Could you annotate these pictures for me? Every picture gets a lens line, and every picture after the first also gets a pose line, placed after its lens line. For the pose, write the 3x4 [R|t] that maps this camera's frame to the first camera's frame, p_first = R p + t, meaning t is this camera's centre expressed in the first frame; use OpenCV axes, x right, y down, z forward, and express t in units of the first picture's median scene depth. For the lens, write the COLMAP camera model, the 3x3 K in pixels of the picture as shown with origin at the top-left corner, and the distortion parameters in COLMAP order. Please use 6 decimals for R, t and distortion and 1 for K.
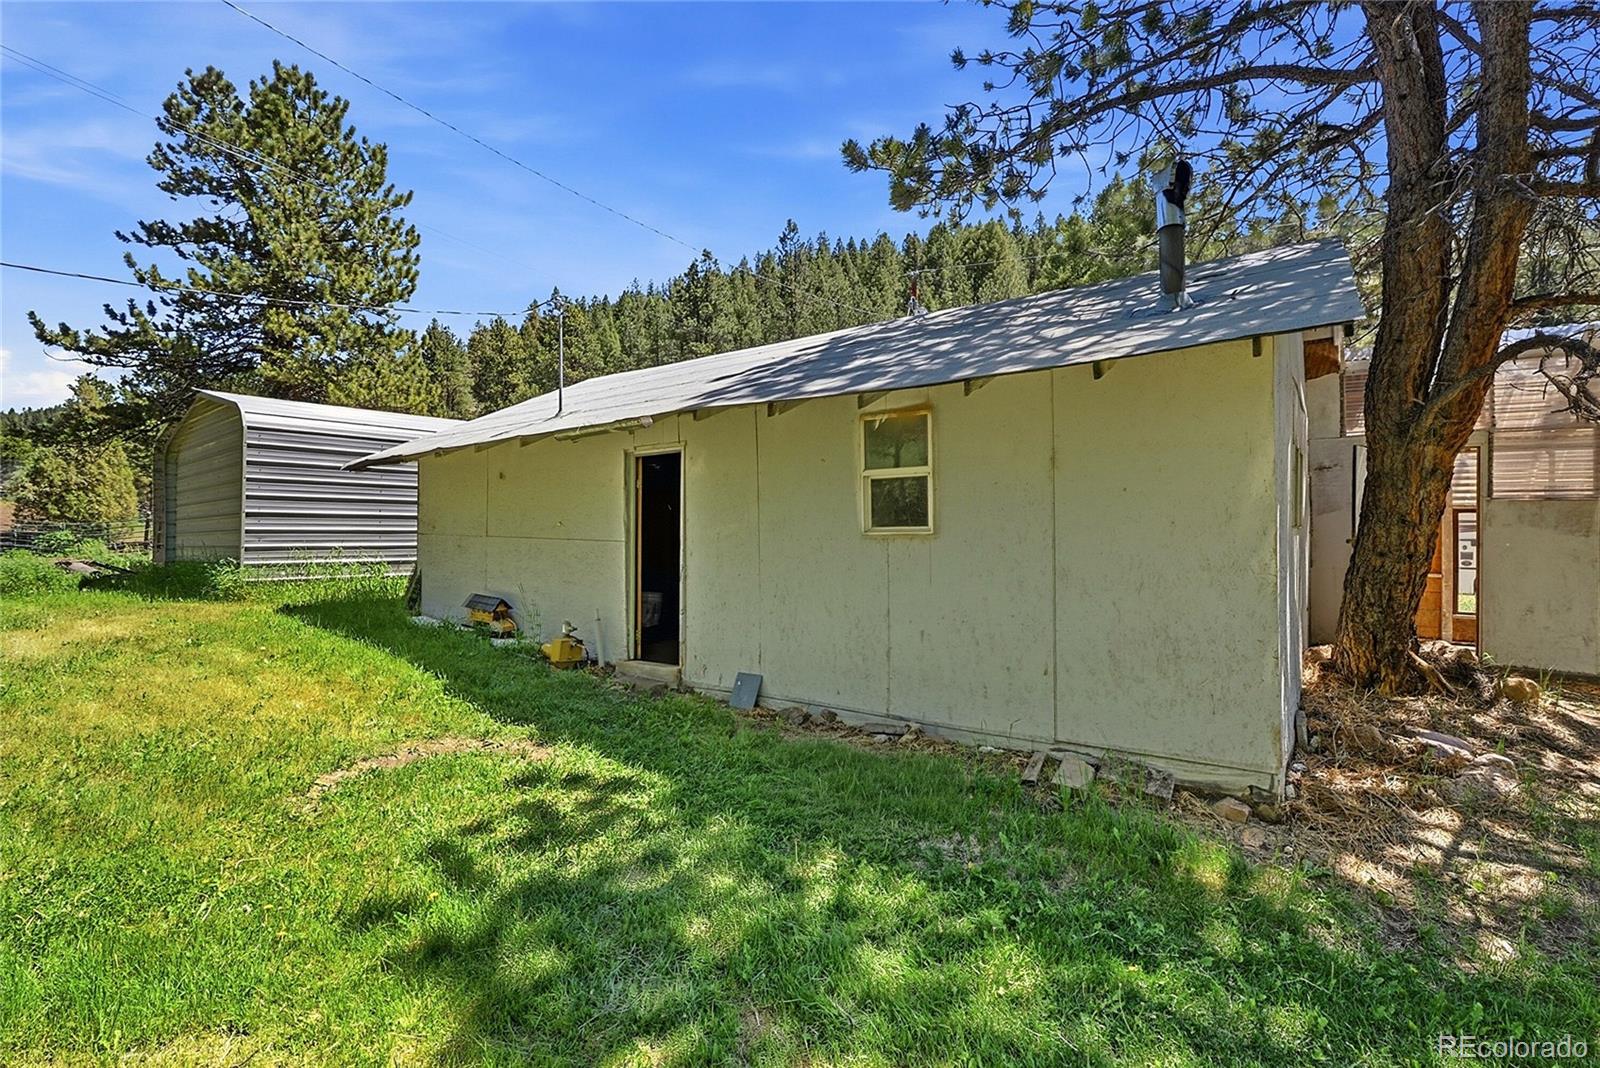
lens RADIAL K [[765.6, 0, 801.1], [0, 765.6, 521.4], [0, 0, 1]] dist [-0.000688, -0.000712]
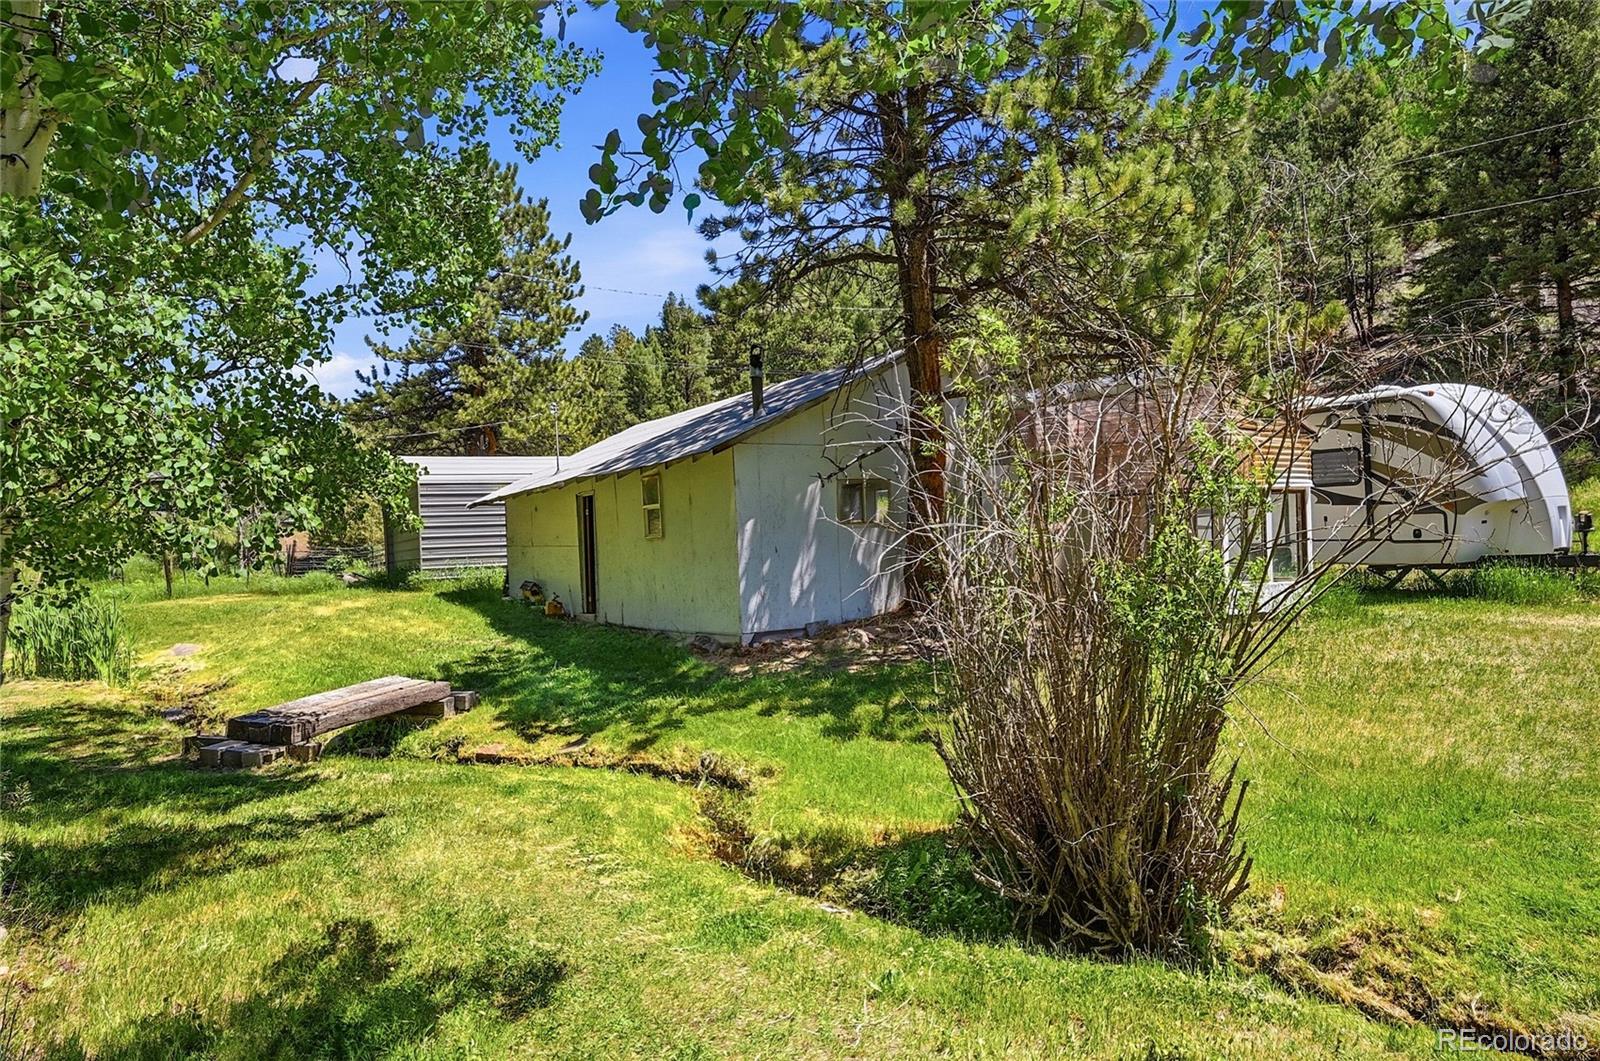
lens RADIAL K [[1070.8, 0, 800.0], [0, 1070.8, 530.5], [0, 0, 1]] dist [0.002790, 0.002842]
pose [[0.932329, -0.044480, -0.358865, 0.408724], [0.050385, 0.998705, 0.007115, -0.001018], [0.358084, -0.024715, 0.933362, -0.407243]]
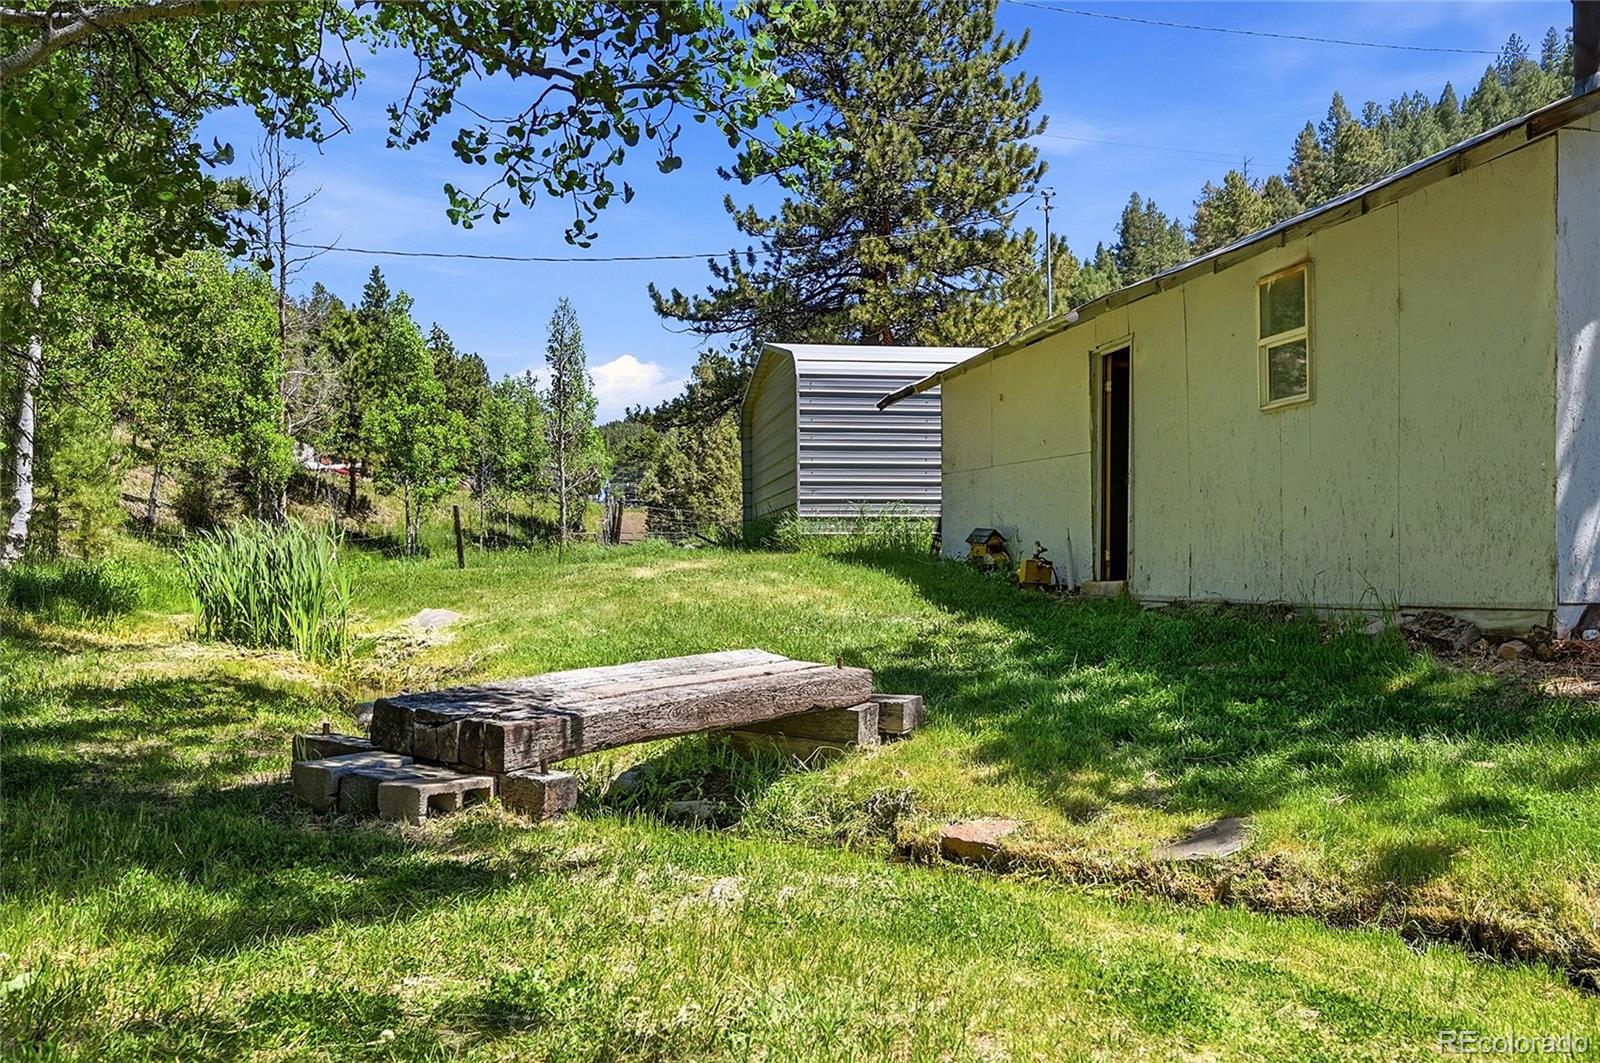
lens RADIAL K [[1413.9, 0, 802.2], [0, 1413.9, 673.0], [0, 0, 1]] dist [0.007395, 0.006692]
pose [[0.767721, 0.037909, -0.639662, 0.213706], [0.019814, 0.996367, 0.082830, 0.050656], [0.640477, -0.076264, 0.764181, -0.193768]]
